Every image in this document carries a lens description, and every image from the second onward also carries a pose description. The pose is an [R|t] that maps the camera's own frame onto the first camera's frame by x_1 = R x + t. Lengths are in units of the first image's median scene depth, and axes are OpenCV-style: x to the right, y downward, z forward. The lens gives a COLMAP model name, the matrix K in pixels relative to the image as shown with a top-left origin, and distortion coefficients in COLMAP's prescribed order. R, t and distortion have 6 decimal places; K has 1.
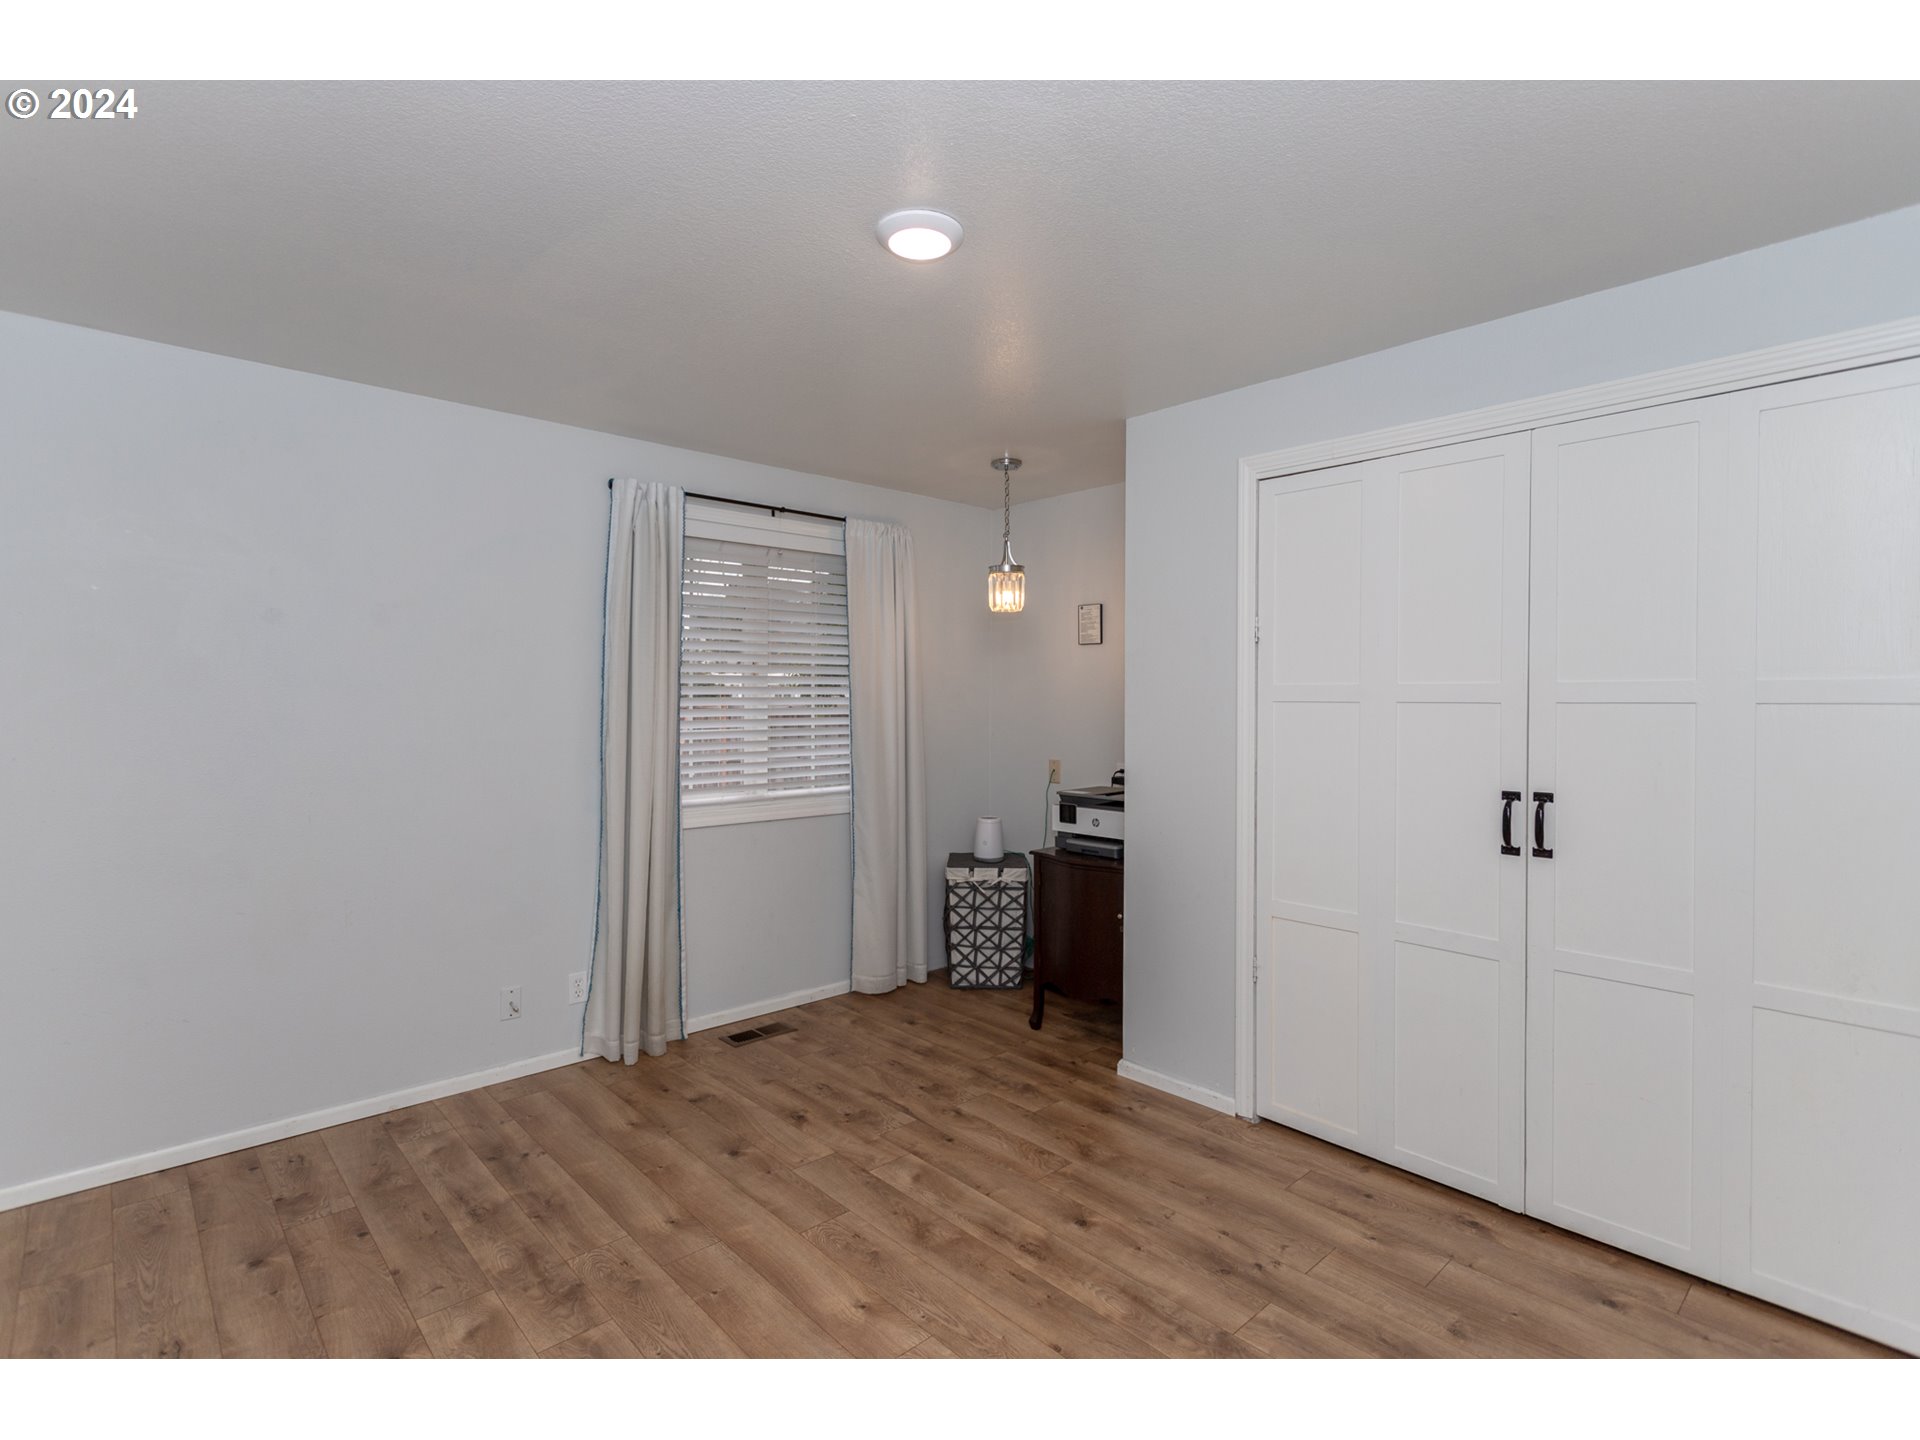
lens RADIAL K [[920.6, 0, 957.2], [0, 920.6, 710.6], [0, 0, 1]] dist [-0.000663, -0.000023]
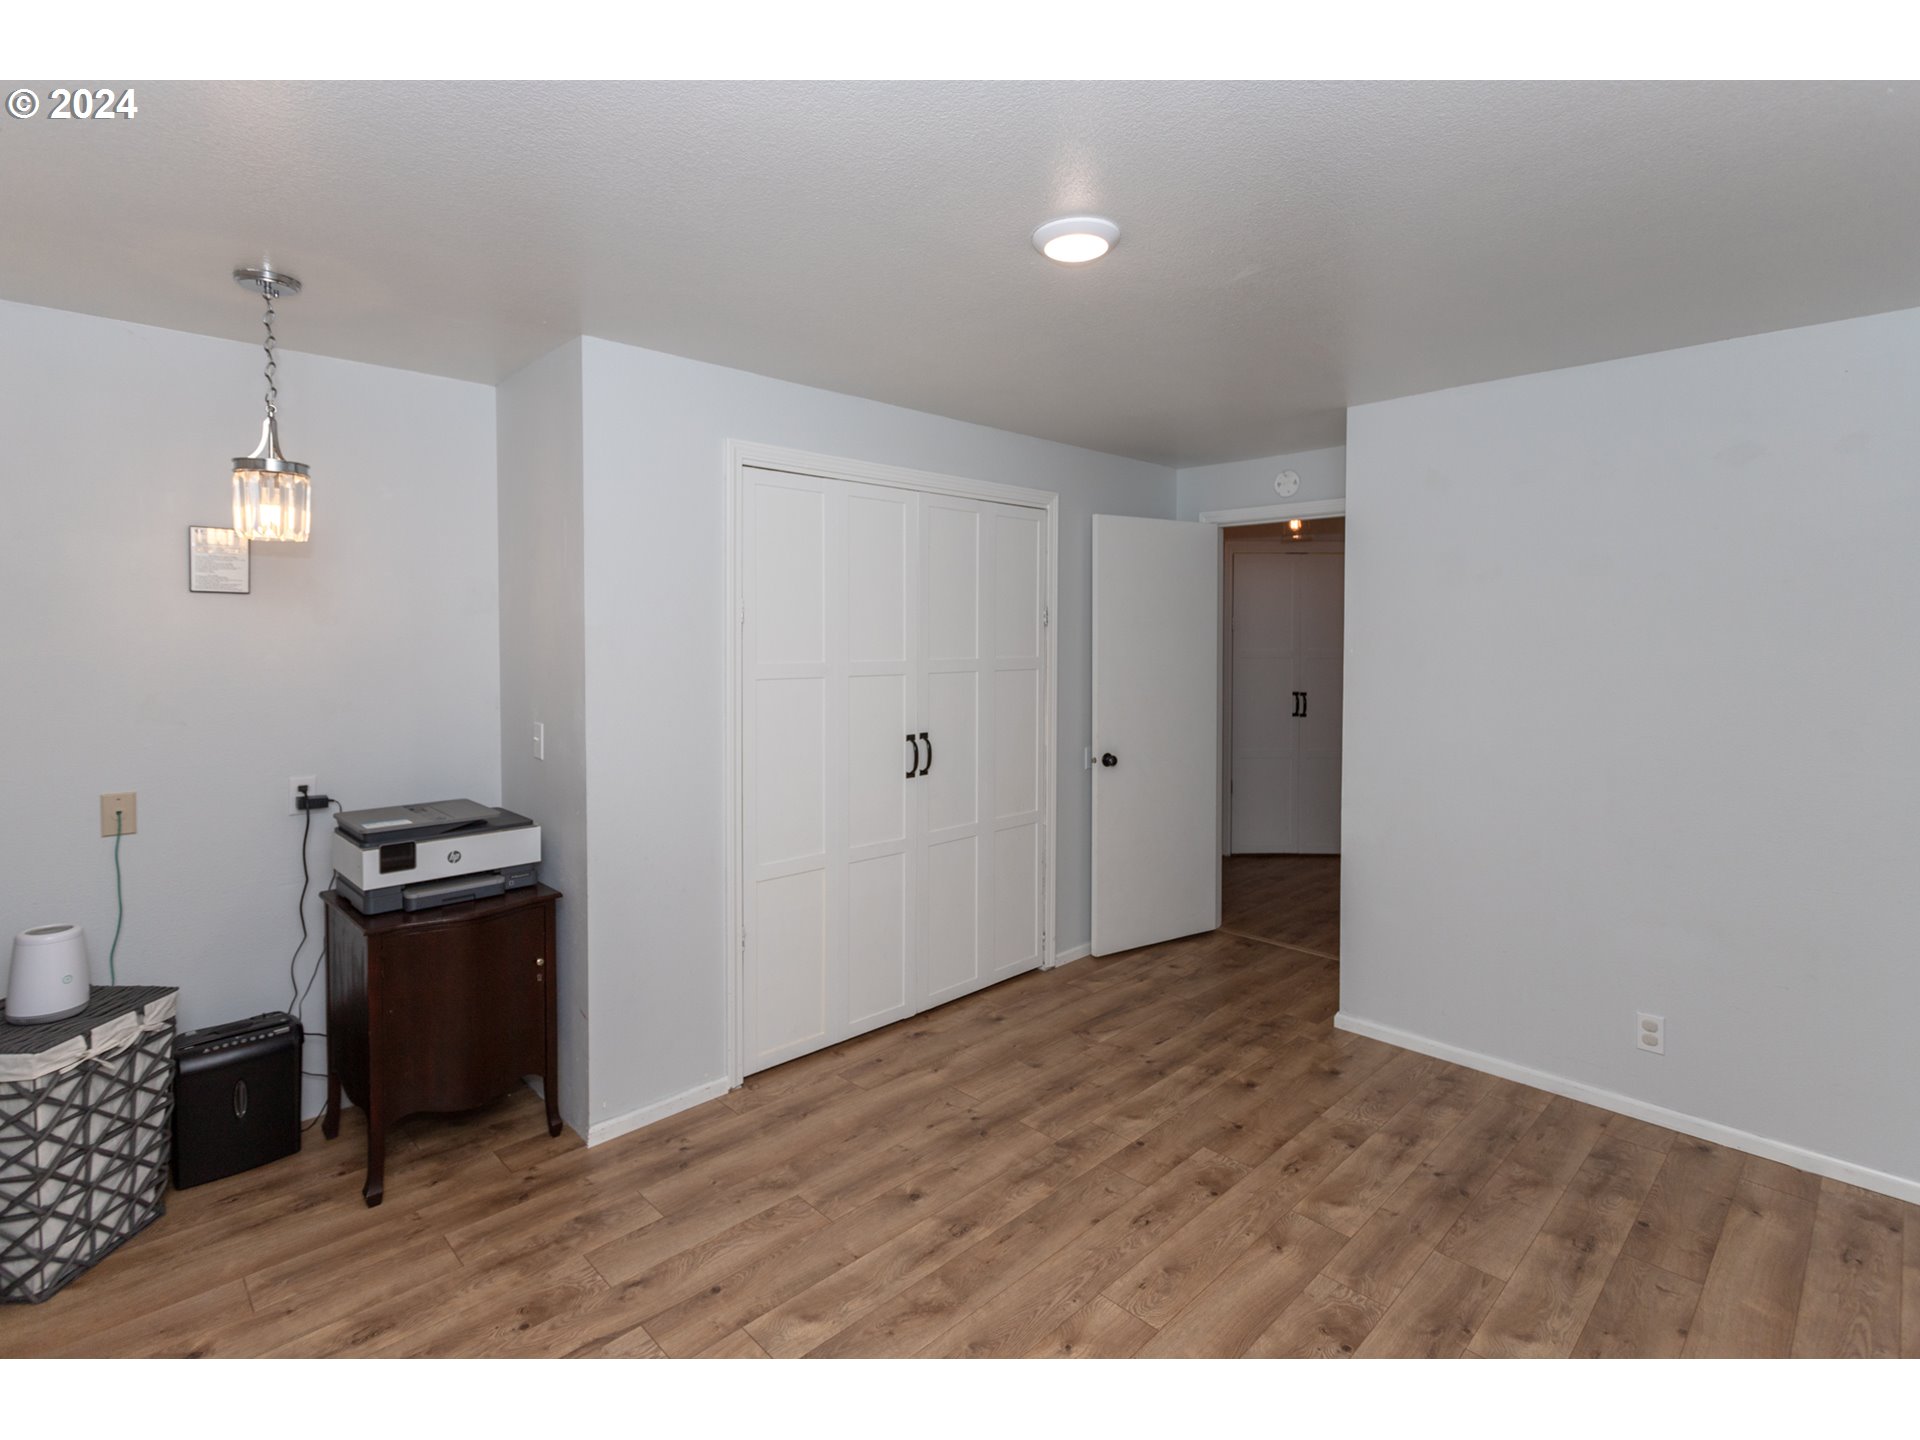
lens RADIAL K [[922.7, 0, 954.9], [0, 922.7, 656.2], [0, 0, 1]] dist [0.000496, 0.000151]
pose [[-0.019682, -0.025327, 0.999485, -0.669636], [0.008192, 0.999641, 0.025493, -0.058039], [-0.999773, 0.008690, -0.019467, 0.731828]]
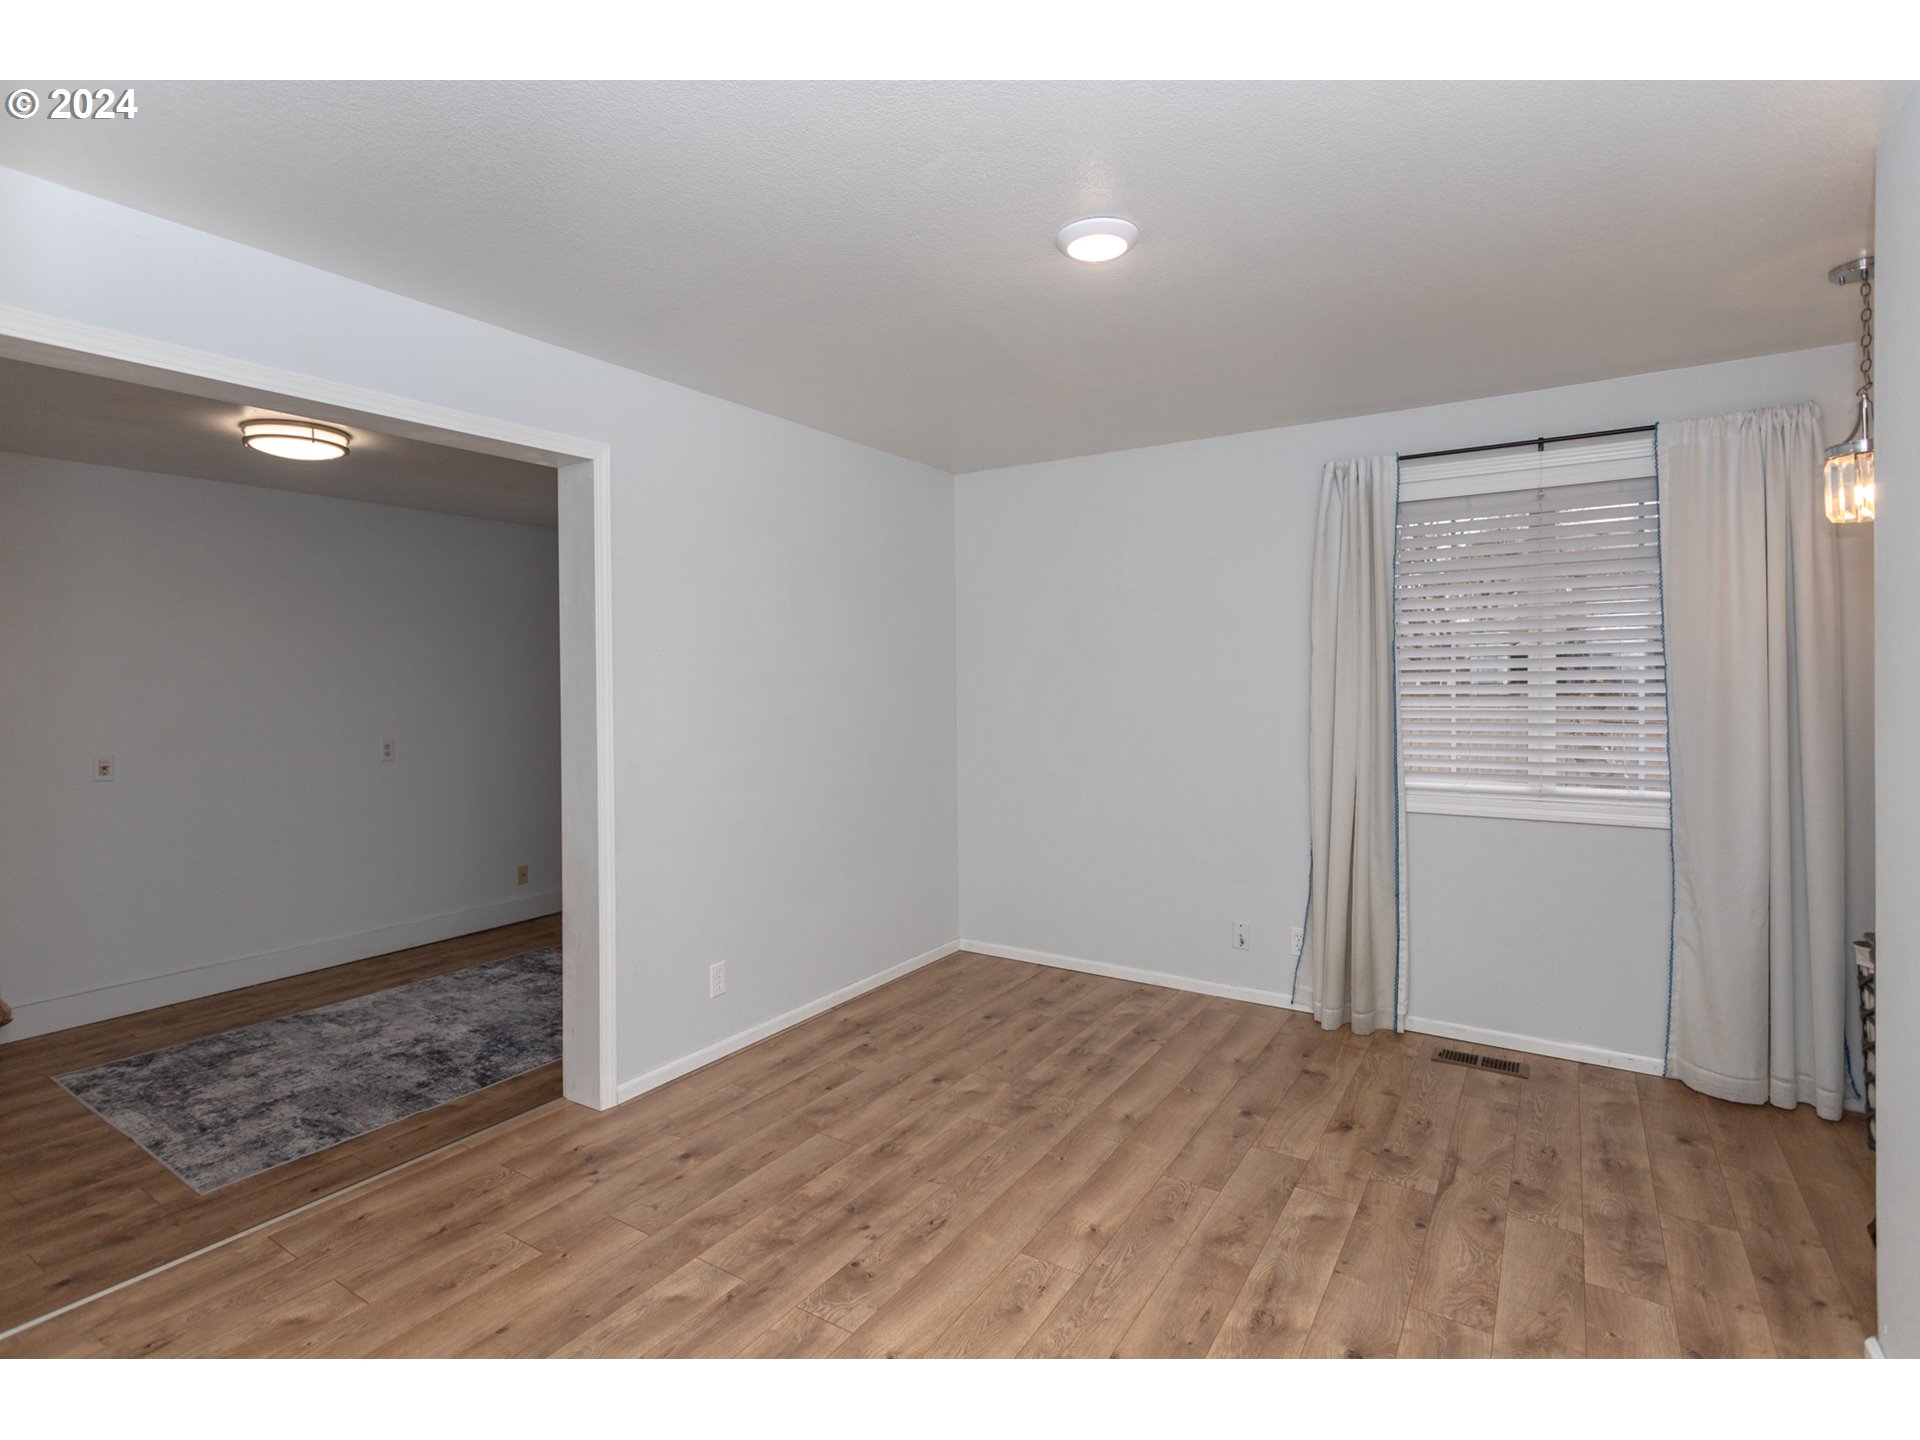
lens RADIAL K [[939.4, 0, 953.2], [0, 939.4, 681.1], [0, 0, 1]] dist [-0.000019, 0.000091]
pose [[0.245180, -0.003080, -0.969473, 0.614544], [-0.000246, 0.999995, -0.003239, -0.003181], [0.969477, 0.001033, 0.245178, 0.363669]]
